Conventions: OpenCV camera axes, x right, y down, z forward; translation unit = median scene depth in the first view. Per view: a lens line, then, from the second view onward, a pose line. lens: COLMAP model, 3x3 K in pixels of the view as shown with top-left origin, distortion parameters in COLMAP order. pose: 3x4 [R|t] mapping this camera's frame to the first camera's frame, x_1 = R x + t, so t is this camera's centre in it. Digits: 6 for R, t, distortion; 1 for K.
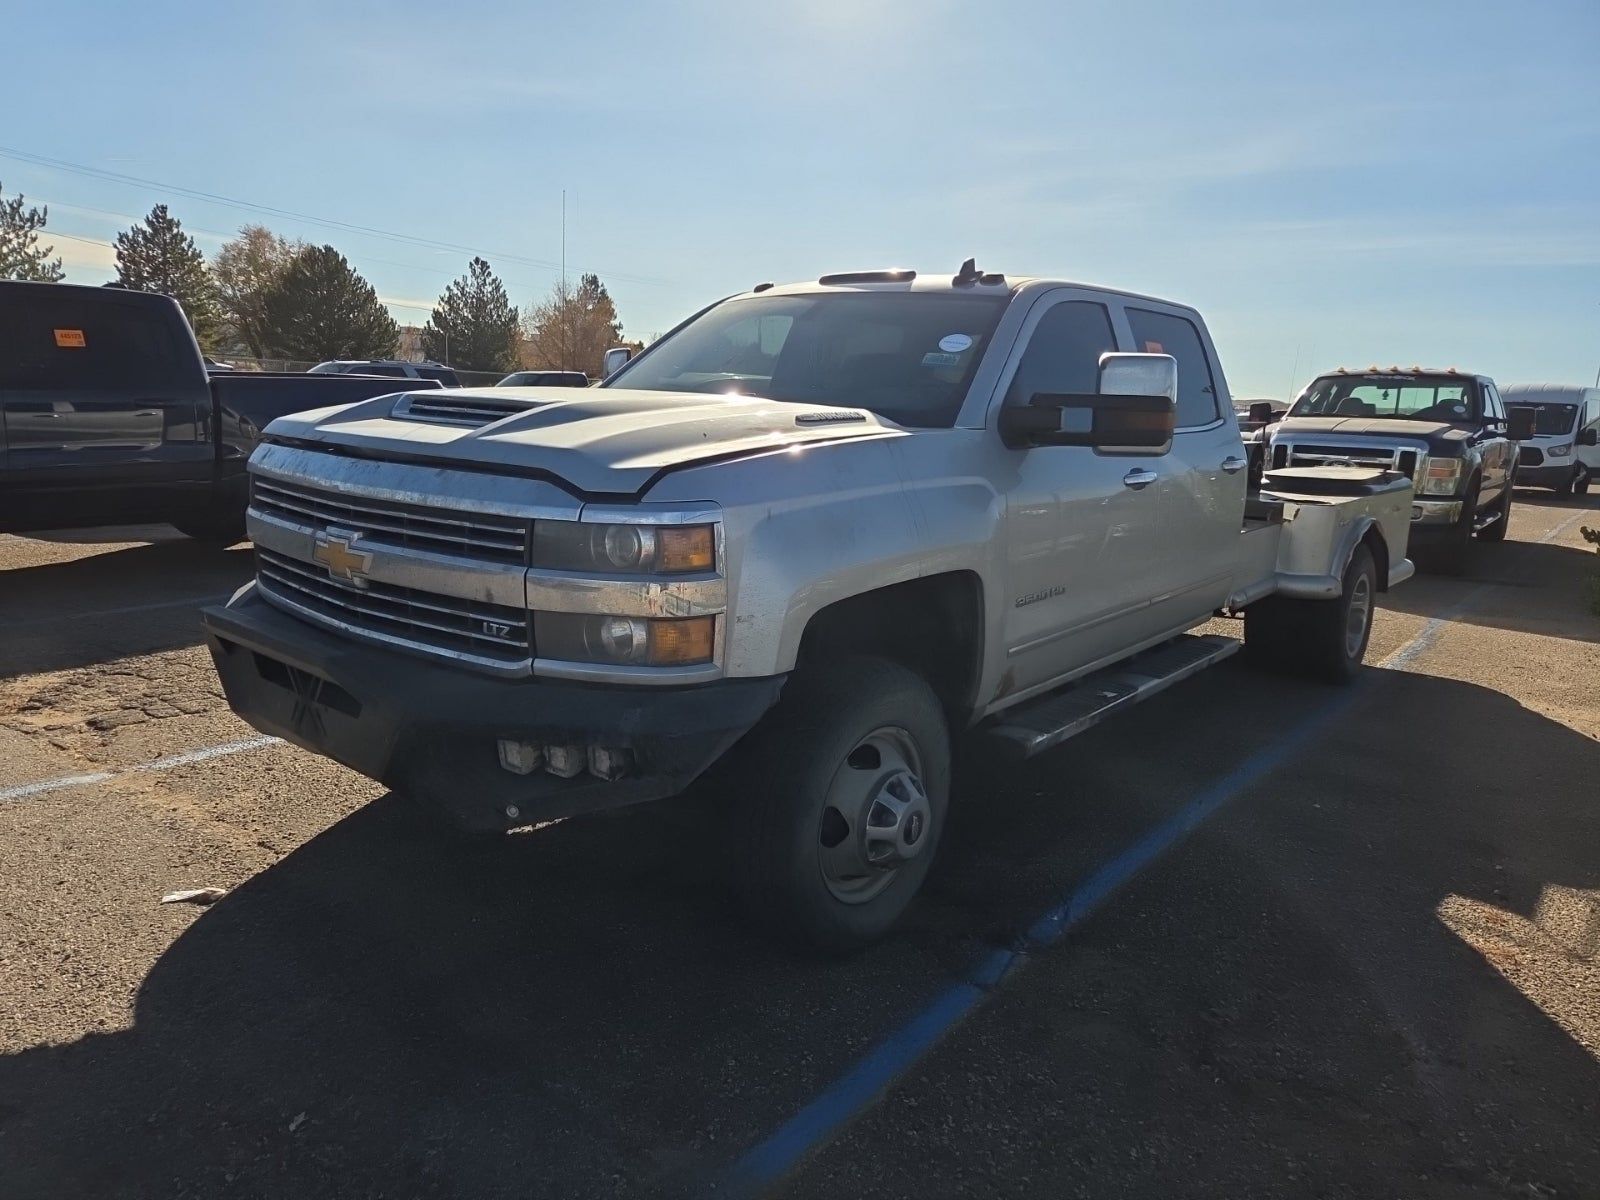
lens RADIAL K [[1176.3, 0, 800.0], [0, 1176.3, 600.0], [0, 0, 1]] dist [0.001778, -0.000054]
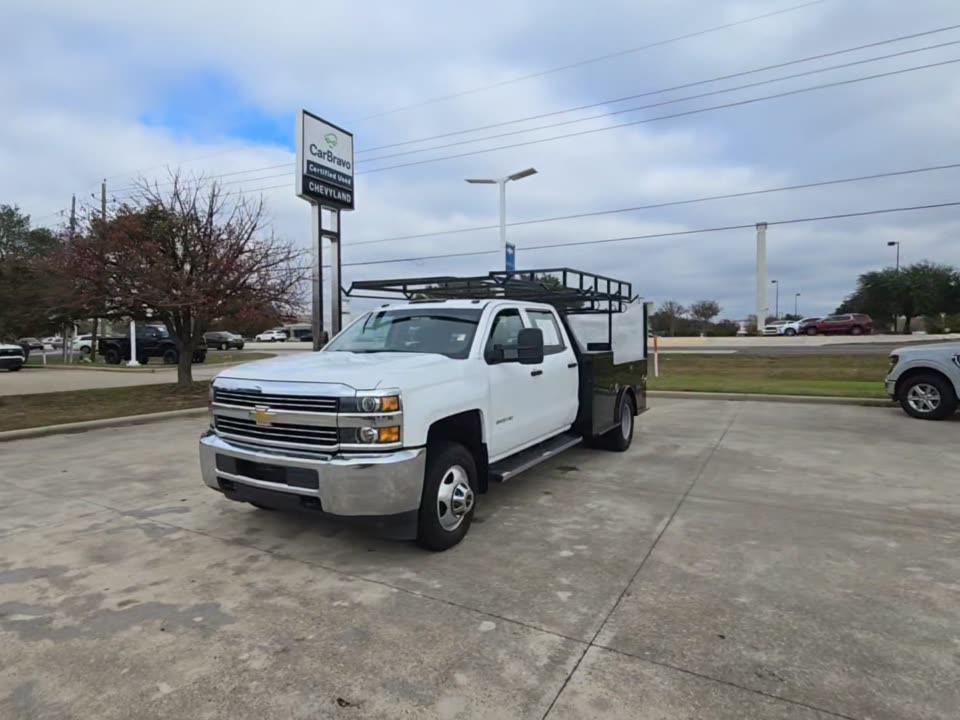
lens RADIAL K [[705.8, 0, 480.0], [0, 705.8, 360.0], [0, 0, 1]] dist [0.001778, -0.000054]
pose [[0.979368, -0.054721, 0.194534, -0.198008], [0.083118, 0.986522, -0.140946, 0.109956], [-0.184200, 0.154207, 0.970717, -0.736264]]
